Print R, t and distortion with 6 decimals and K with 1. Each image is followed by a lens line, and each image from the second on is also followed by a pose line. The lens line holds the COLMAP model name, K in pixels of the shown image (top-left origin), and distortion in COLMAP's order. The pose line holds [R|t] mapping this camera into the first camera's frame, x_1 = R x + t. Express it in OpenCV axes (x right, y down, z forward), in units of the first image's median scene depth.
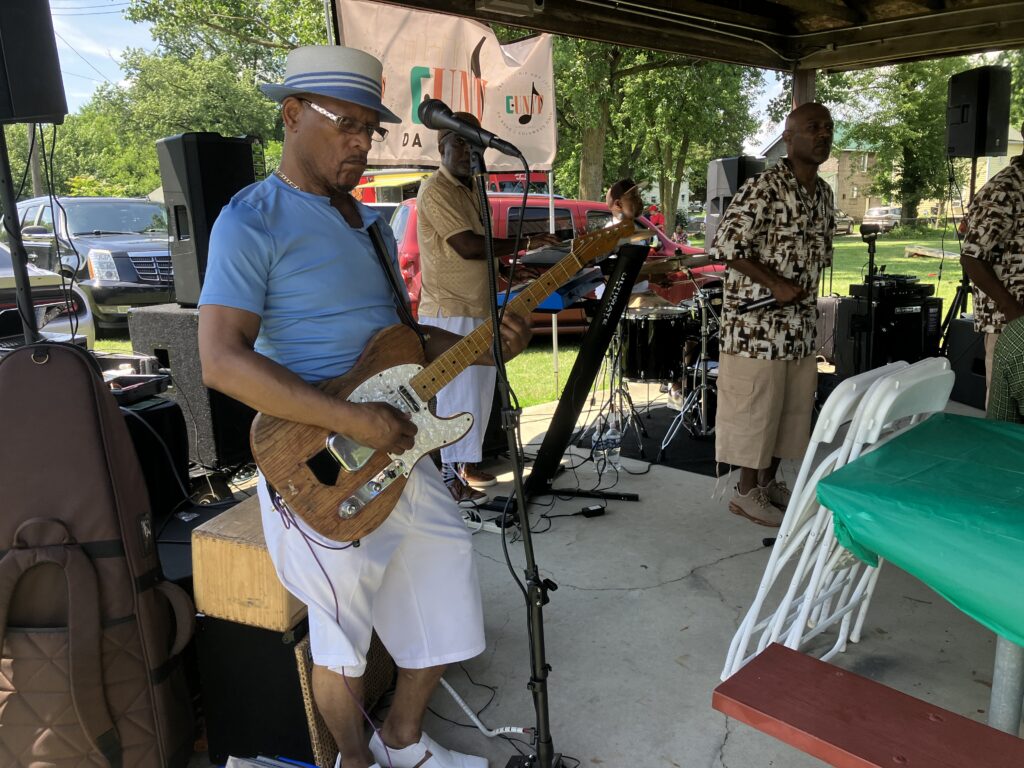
lens RADIAL K [[854.3, 0, 512.7], [0, 854.3, 386.1], [0, 0, 1]] dist [0.020777, -0.034202]
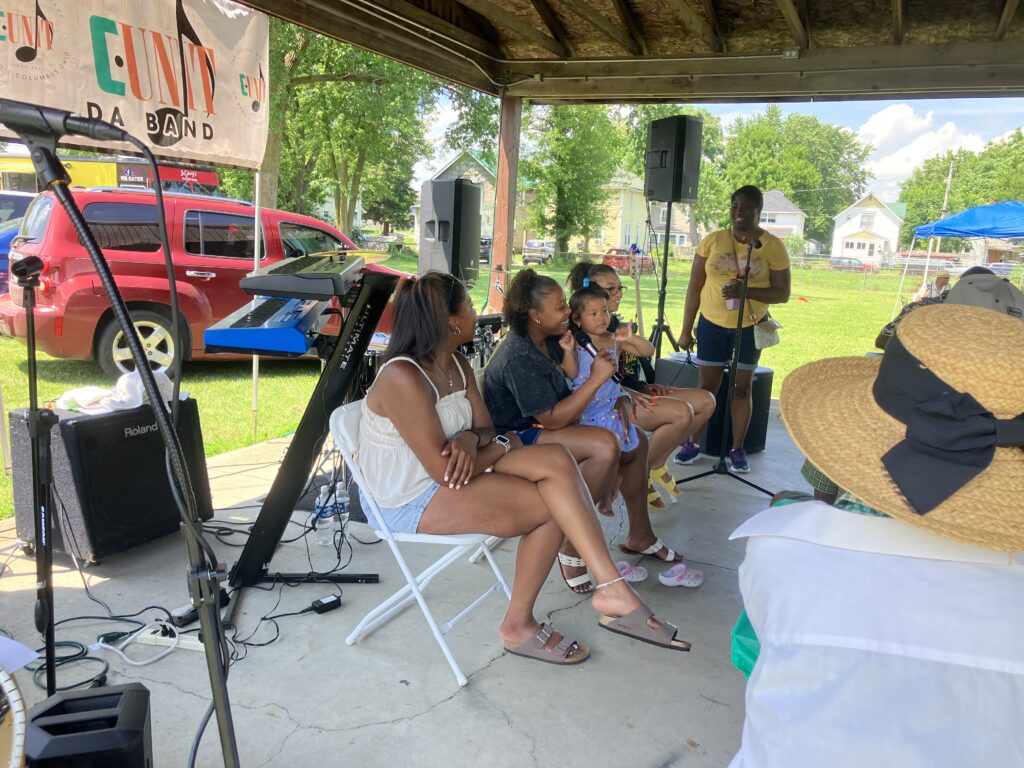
lens RADIAL K [[854.3, 0, 512.7], [0, 854.3, 386.1], [0, 0, 1]] dist [0.020777, -0.034202]
pose [[0.926926, 0.009719, 0.375119, -0.022947], [-0.002579, 0.999806, -0.019531, -0.020252], [-0.375236, 0.017137, 0.926771, 0.101399]]
